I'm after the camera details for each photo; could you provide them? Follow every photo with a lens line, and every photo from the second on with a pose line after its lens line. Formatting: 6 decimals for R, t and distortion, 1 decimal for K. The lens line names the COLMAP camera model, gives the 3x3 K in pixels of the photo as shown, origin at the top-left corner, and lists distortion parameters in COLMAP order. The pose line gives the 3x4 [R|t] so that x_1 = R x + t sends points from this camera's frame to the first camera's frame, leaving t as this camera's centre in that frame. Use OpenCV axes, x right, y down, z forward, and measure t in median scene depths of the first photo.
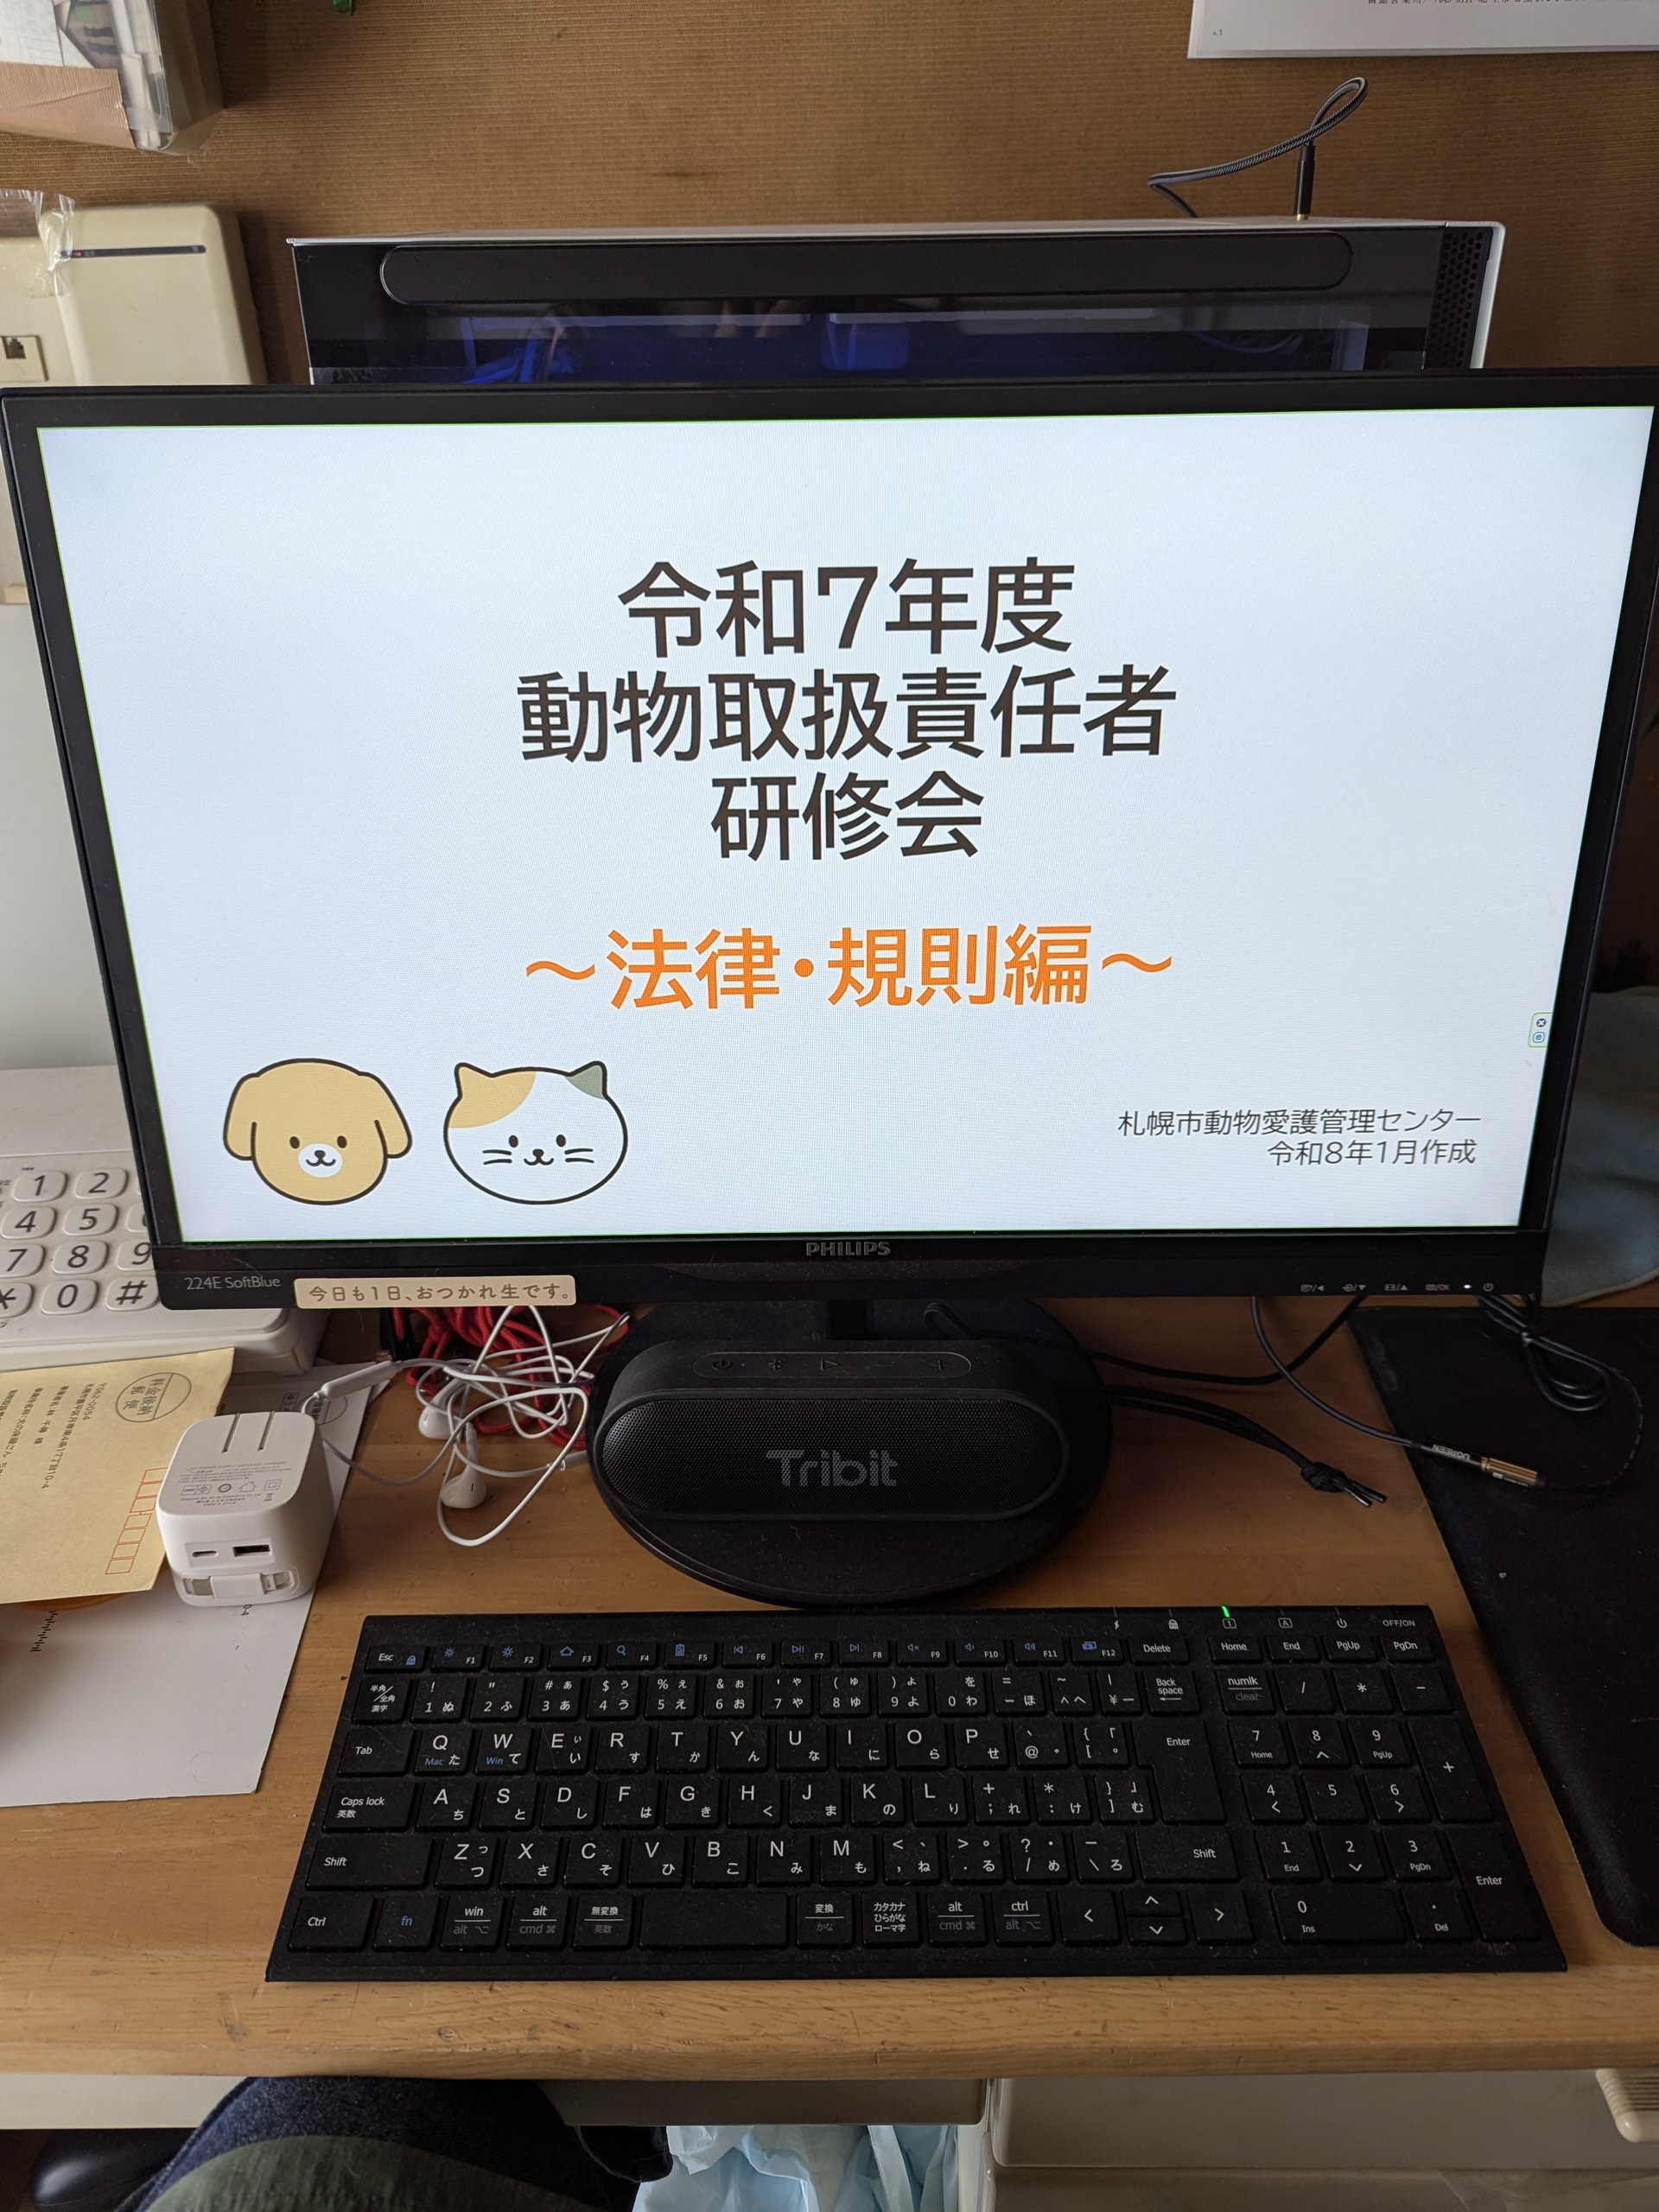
lens RADIAL K [[1515.0, 0, 822.6], [0, 1515.0, 1094.4], [0, 0, 1]] dist [0.037121, -0.044847]
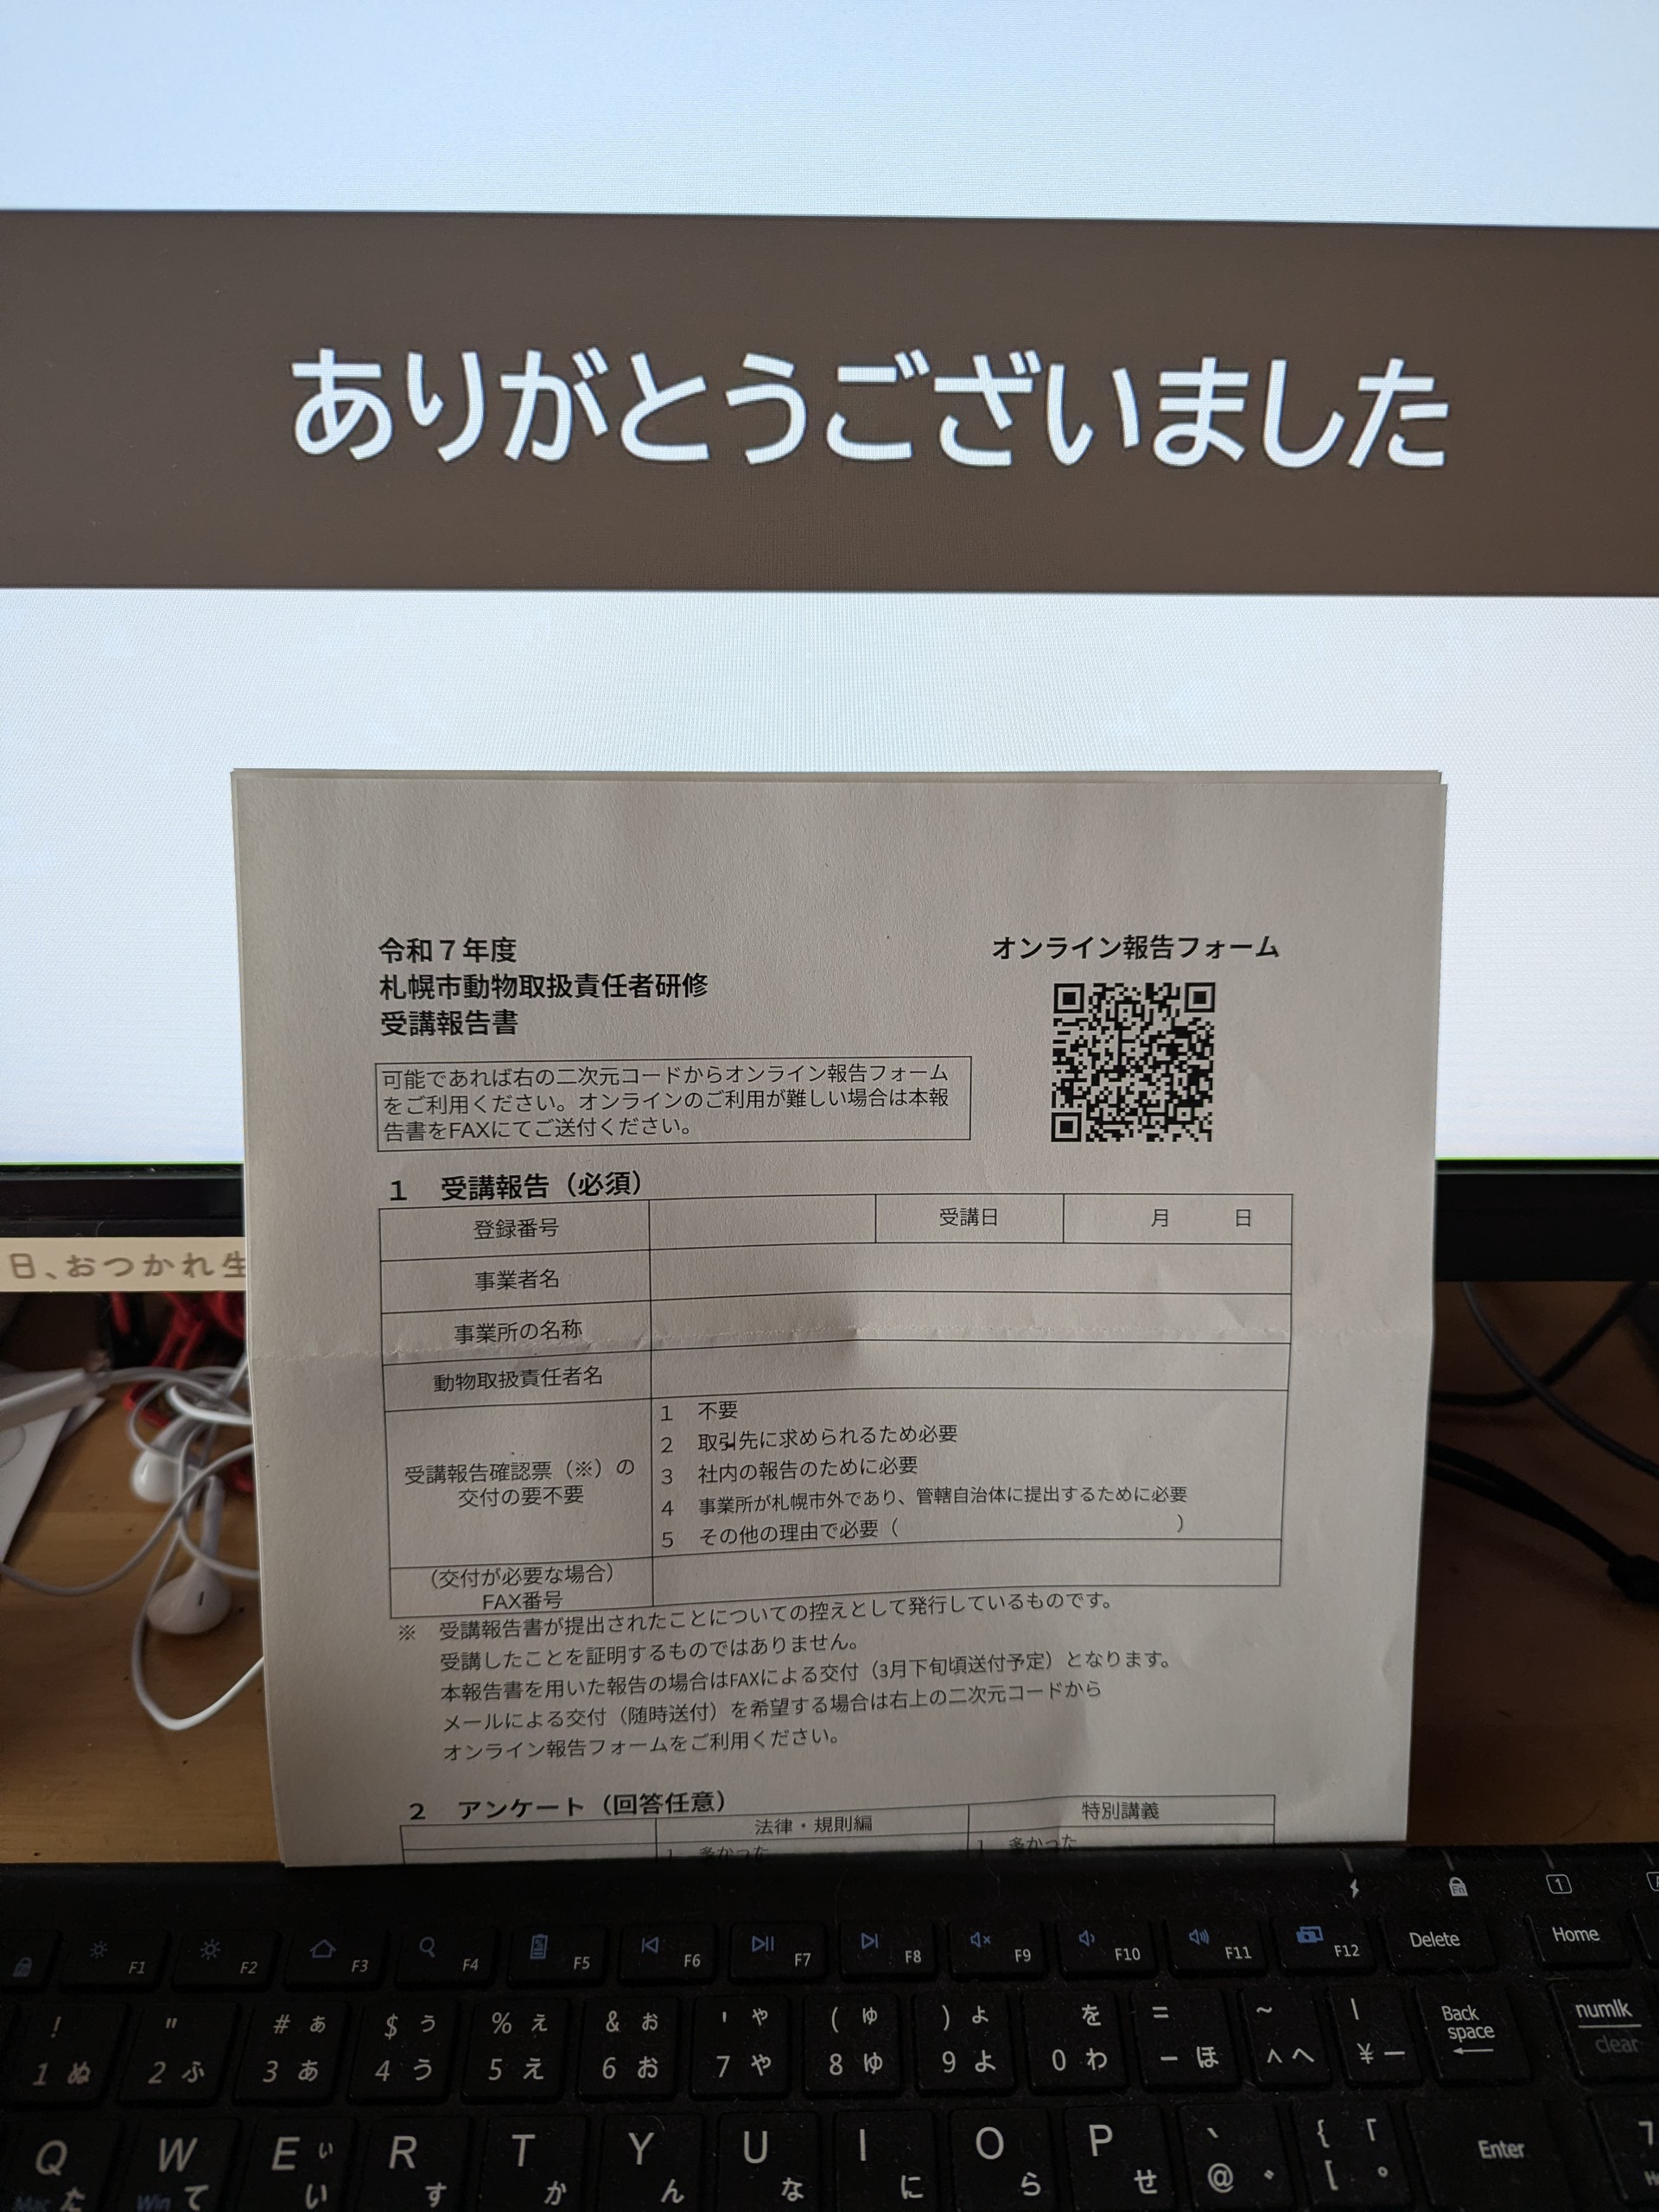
lens RADIAL K [[1538.2, 0, 843.7], [0, 1538.2, 1093.3], [0, 0, 1]] dist [-0.018220, 0.008567]
pose [[0.999506, 0.010361, 0.029668, -0.007215], [-0.011325, 0.999407, 0.032504, 0.052558], [-0.029313, -0.032824, 0.999031, 0.488920]]
